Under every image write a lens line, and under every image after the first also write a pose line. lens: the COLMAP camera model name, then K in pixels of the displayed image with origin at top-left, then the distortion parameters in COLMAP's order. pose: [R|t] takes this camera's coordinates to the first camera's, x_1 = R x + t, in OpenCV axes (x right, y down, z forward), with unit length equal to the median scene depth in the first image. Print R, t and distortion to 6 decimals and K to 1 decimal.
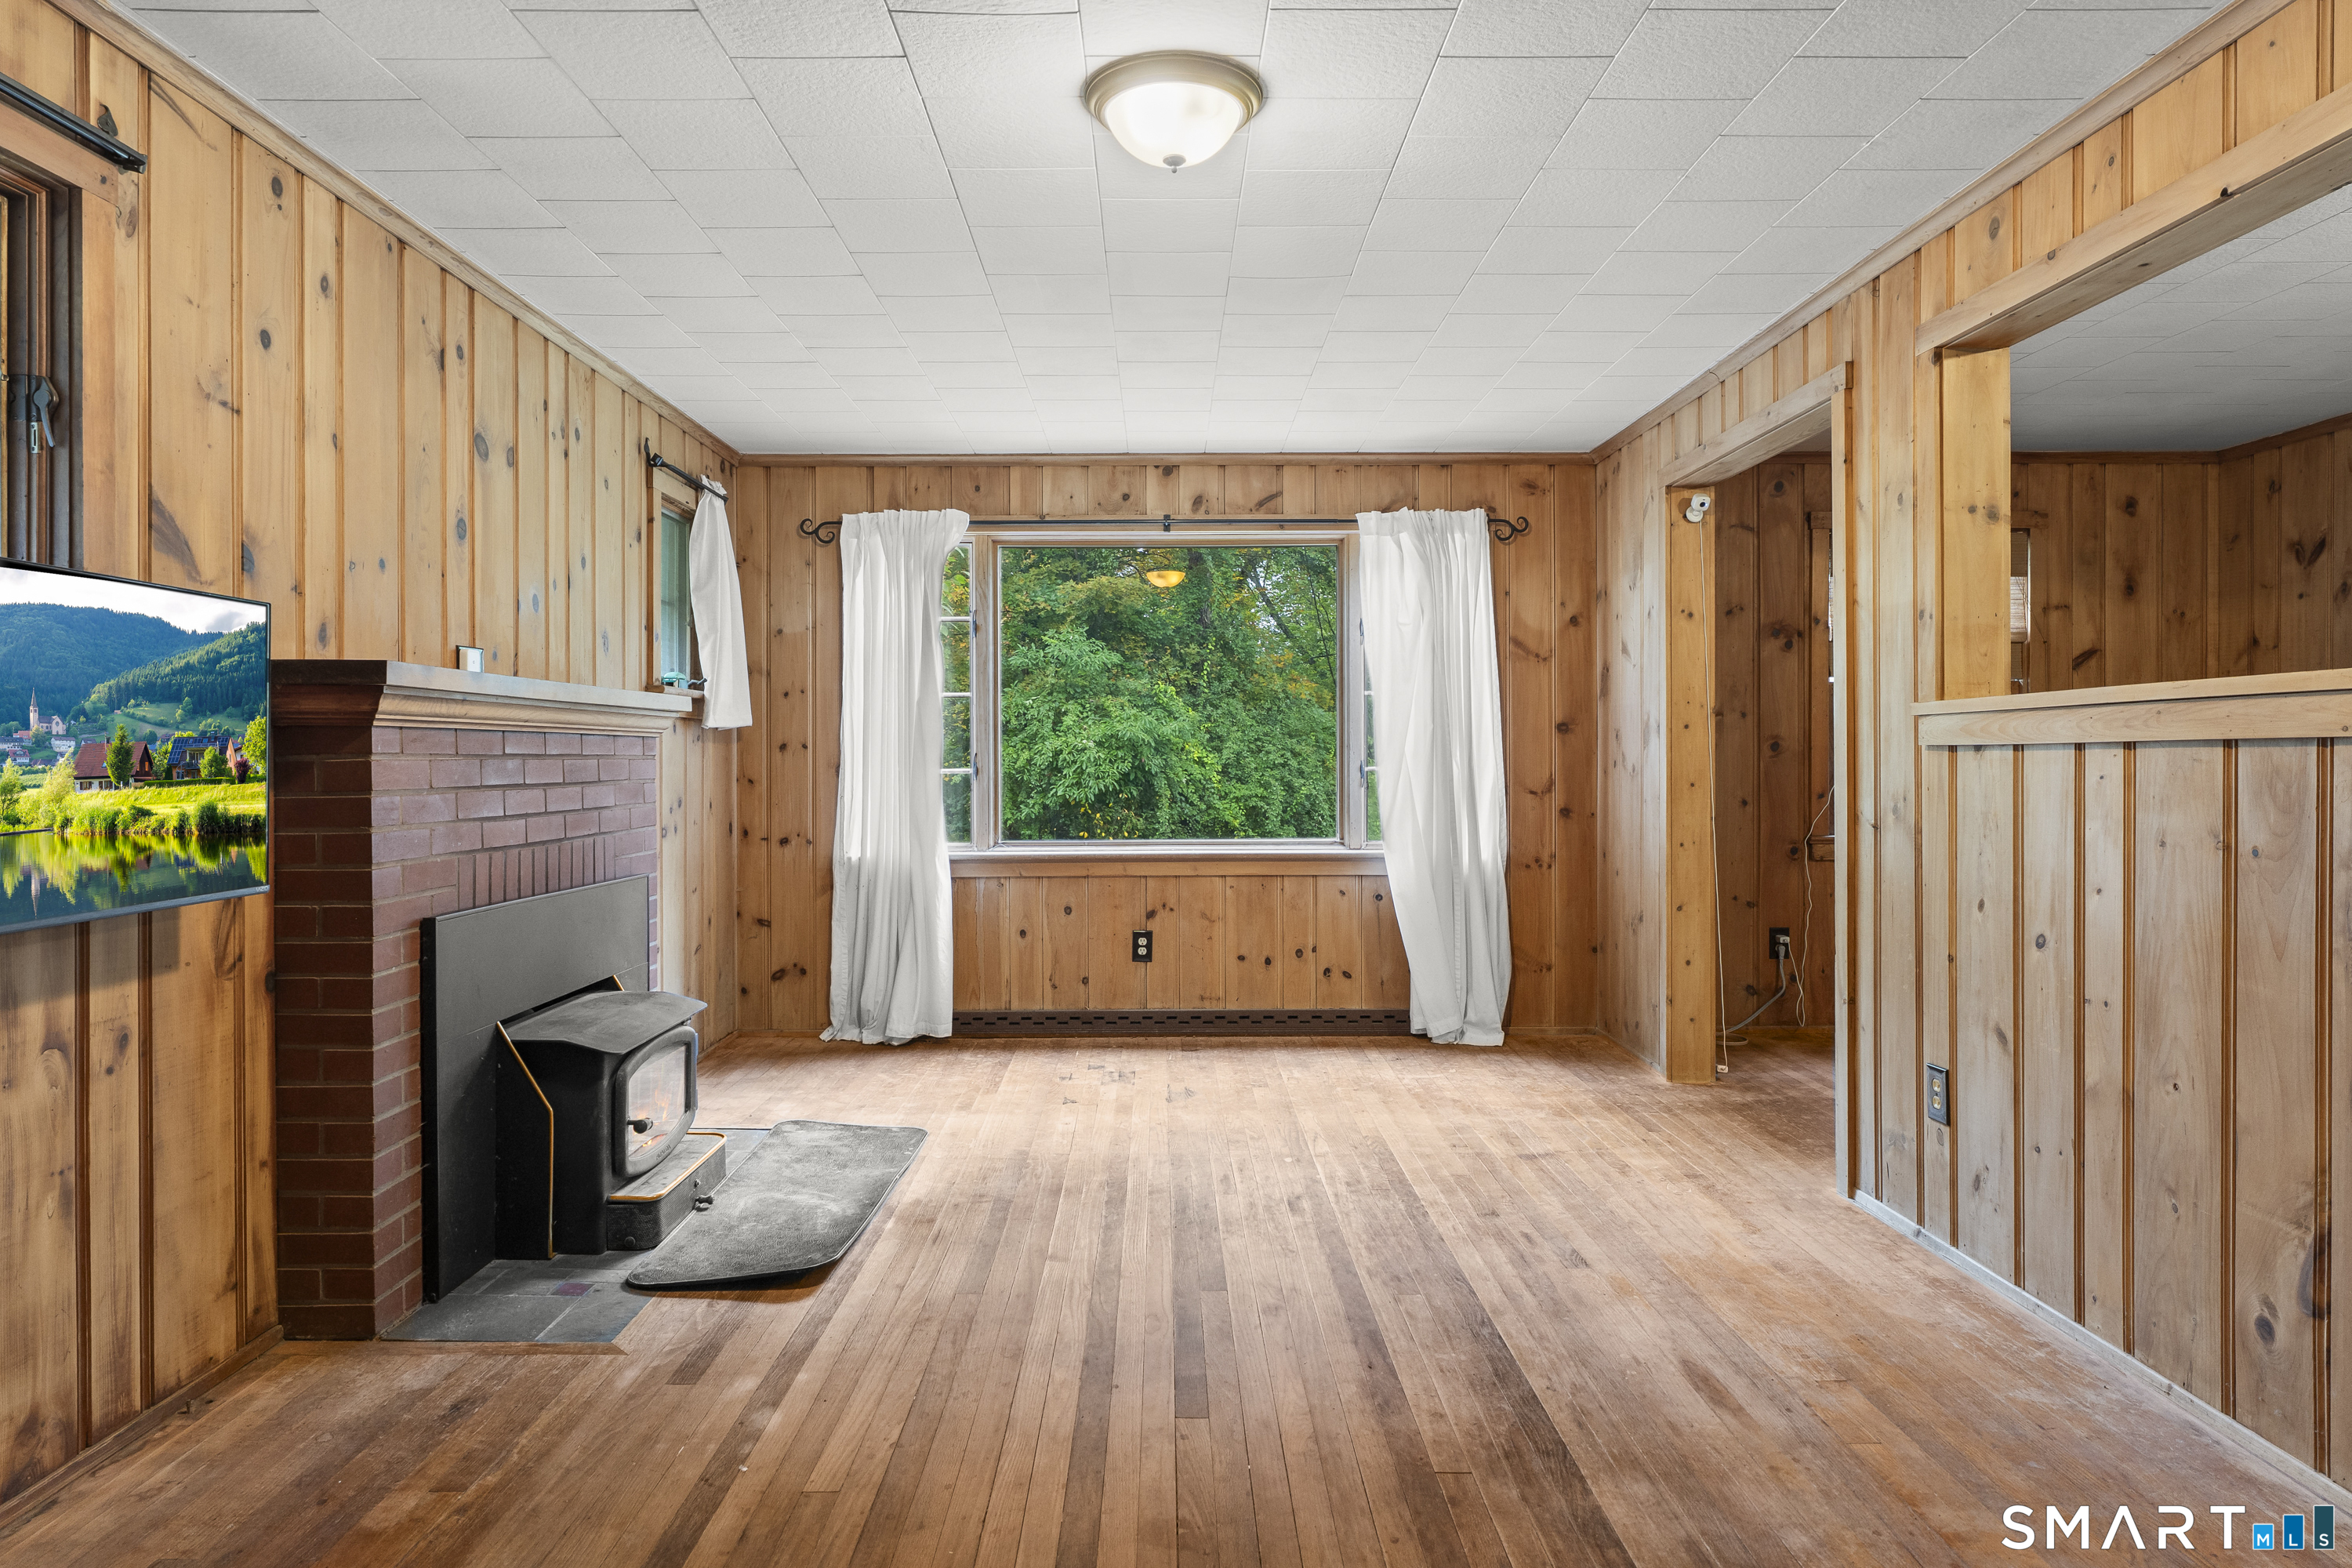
lens RADIAL K [[1377.5, 0, 1159.5], [0, 1377.5, 764.8], [0, 0, 1]] dist [-0.010188, 0.006178]
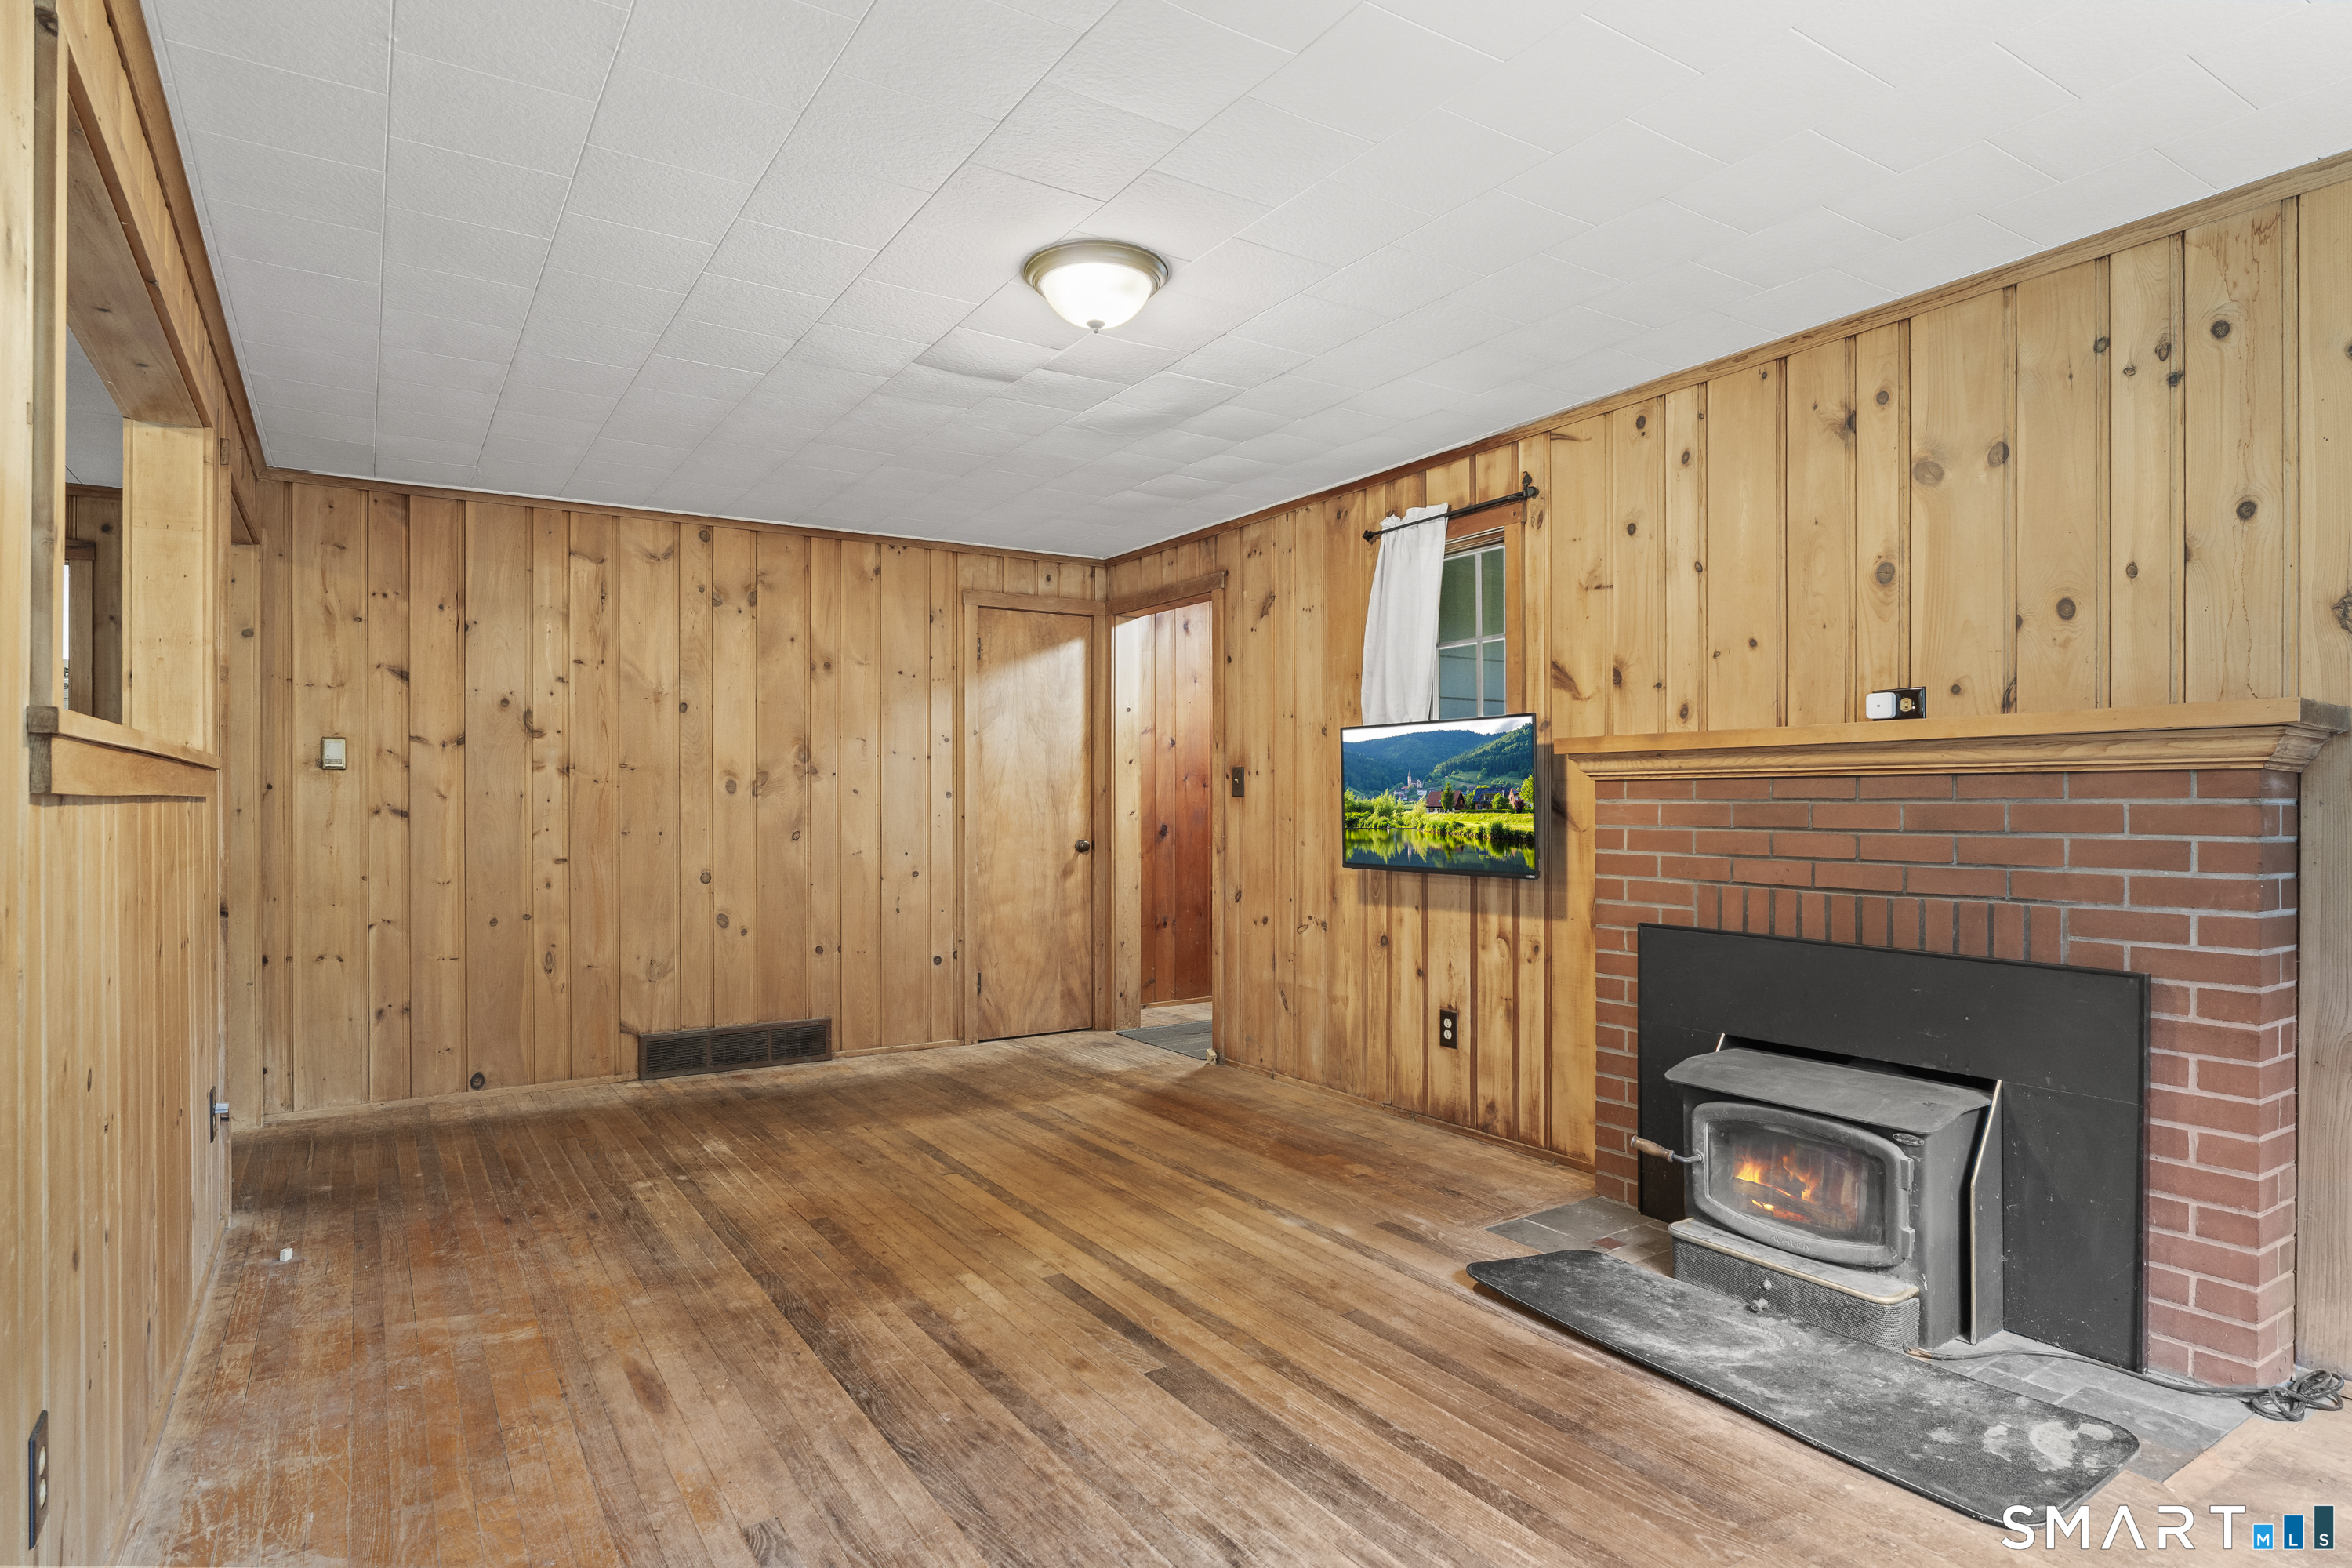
lens RADIAL K [[1261.0, 0, 1167.8], [0, 1261.0, 801.0], [0, 0, 1]] dist [-0.019080, 0.005946]
pose [[-0.842871, 0.005273, -0.538089, 0.463979], [0.002189, 0.999977, 0.006371, -0.013350], [0.538111, 0.004192, -0.842864, 1.626301]]
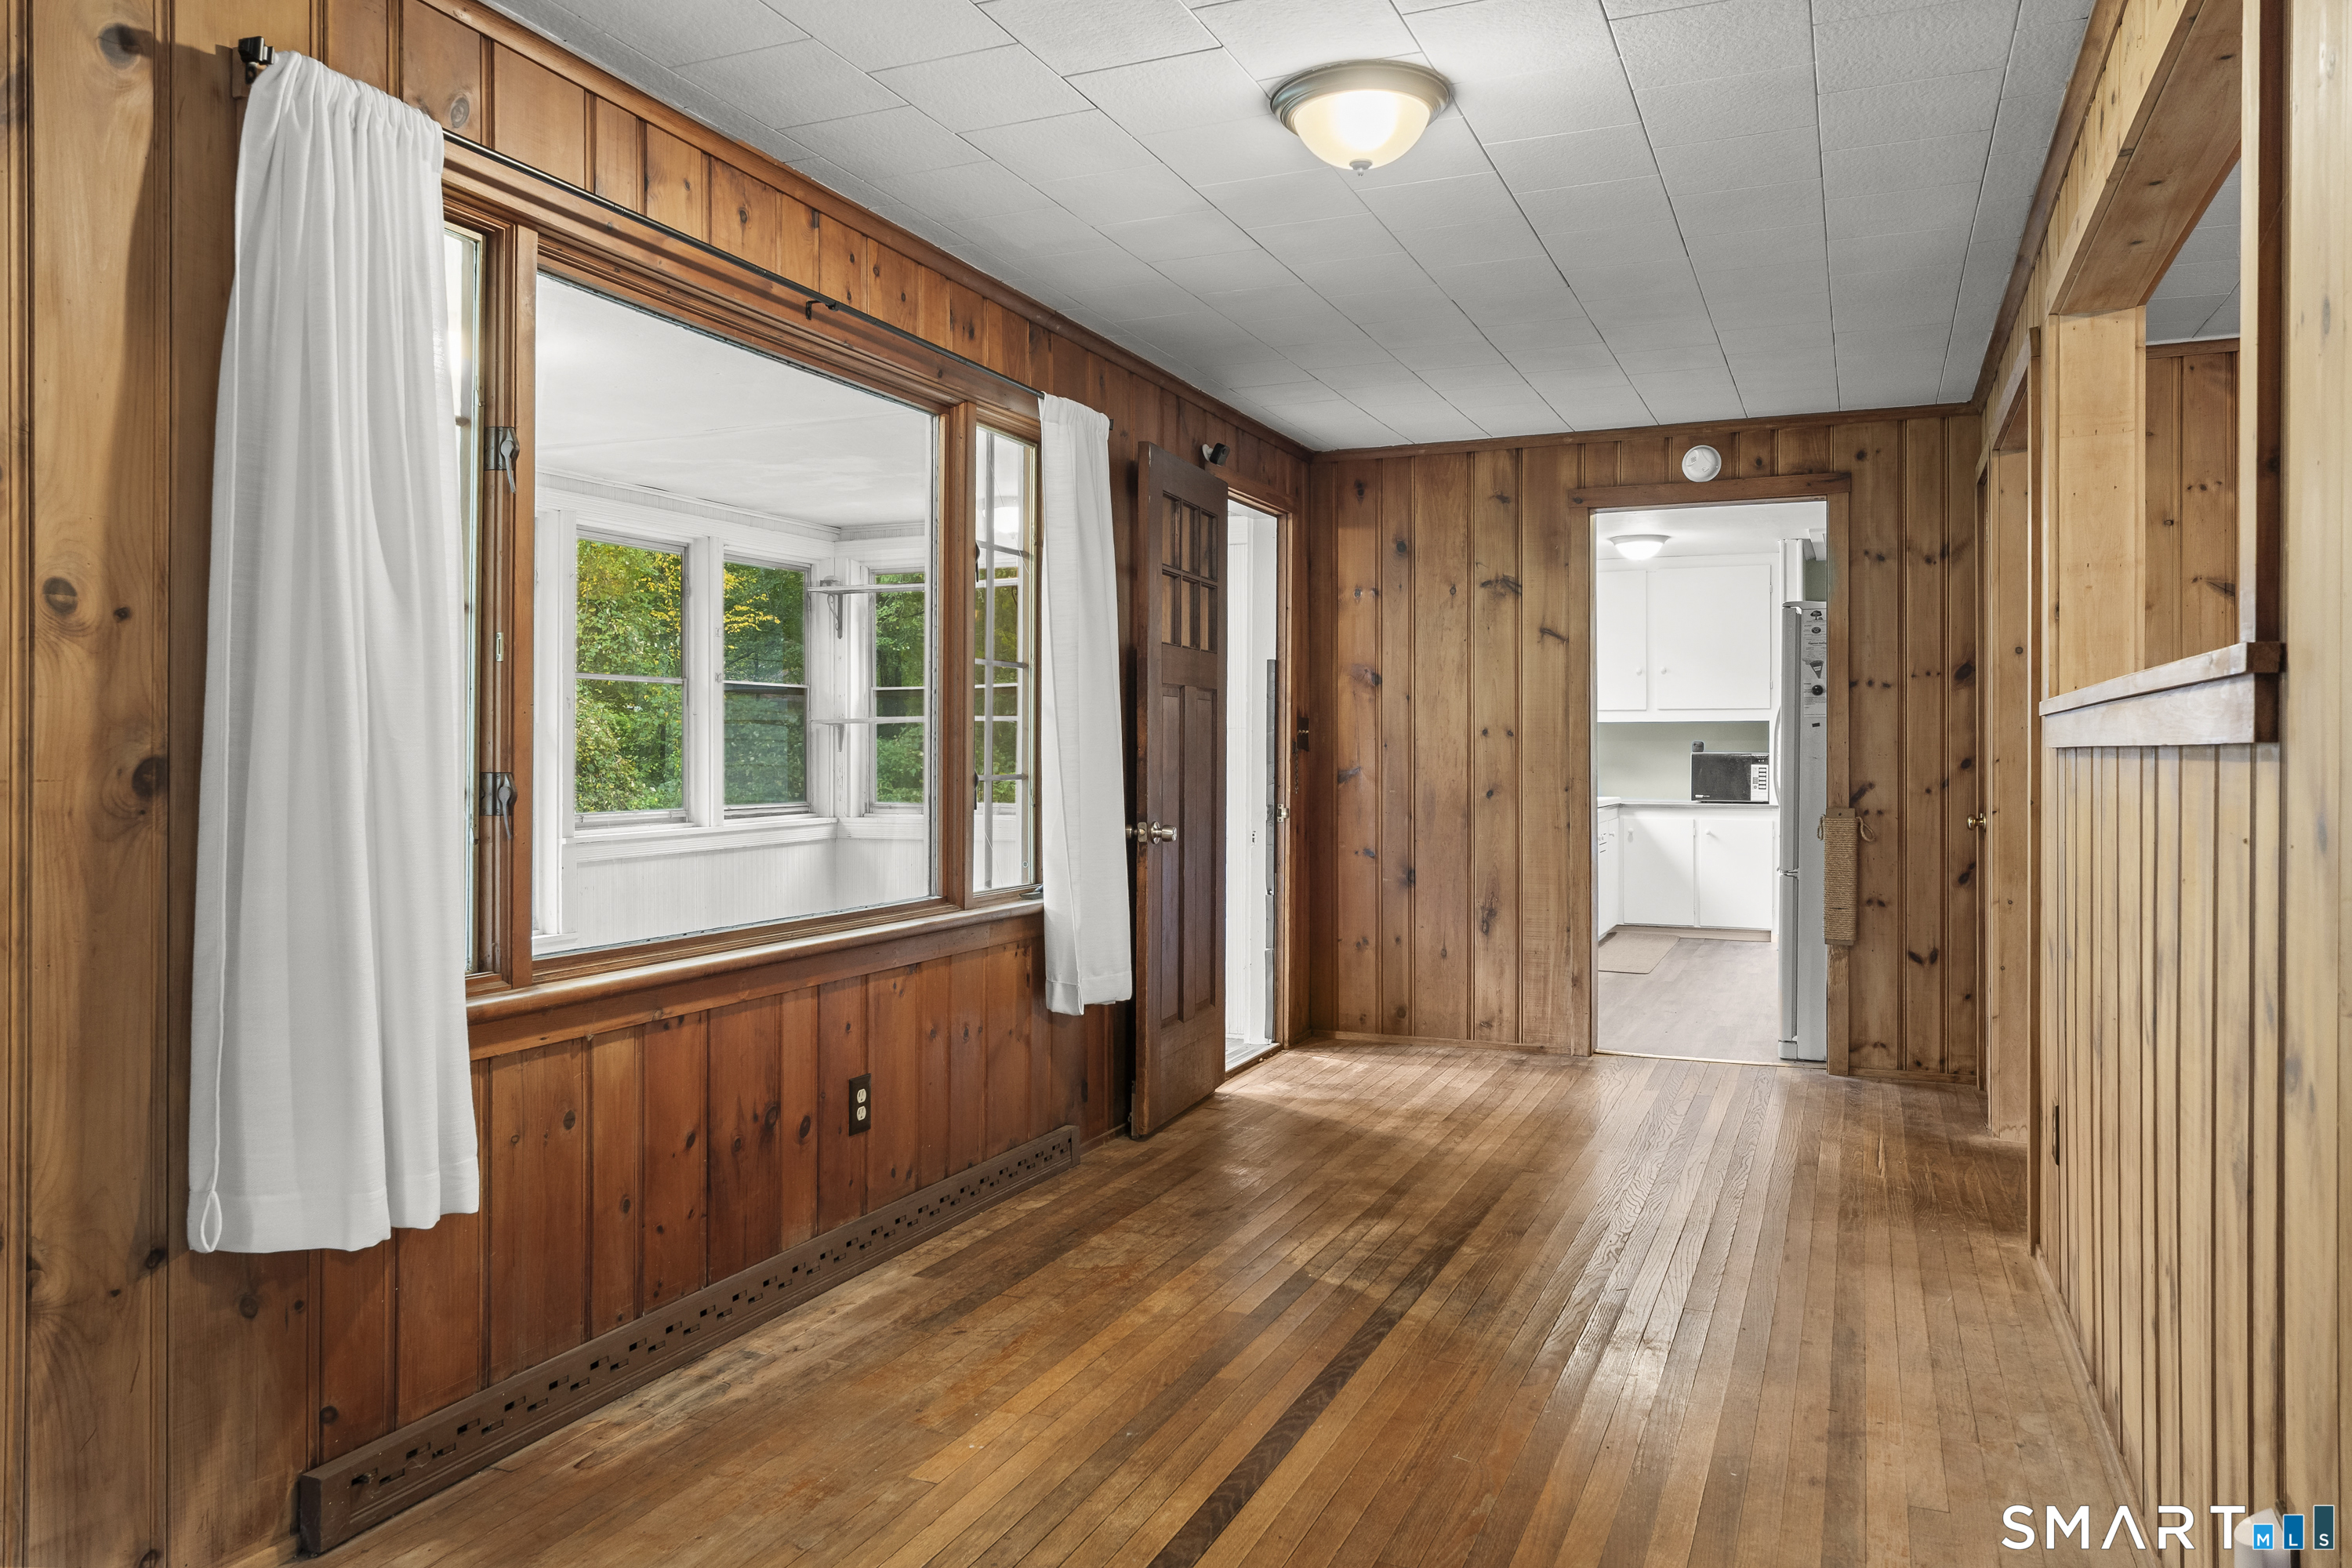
lens RADIAL K [[1633.1, 0, 1171.3], [0, 1633.1, 755.6], [0, 0, 1]] dist [-0.006086, 0.009993]
pose [[-0.918174, 0.003982, 0.396158, 0.731187], [0.006009, 0.999974, 0.003876, -0.014746], [-0.396133, 0.005939, -0.918174, 1.629830]]
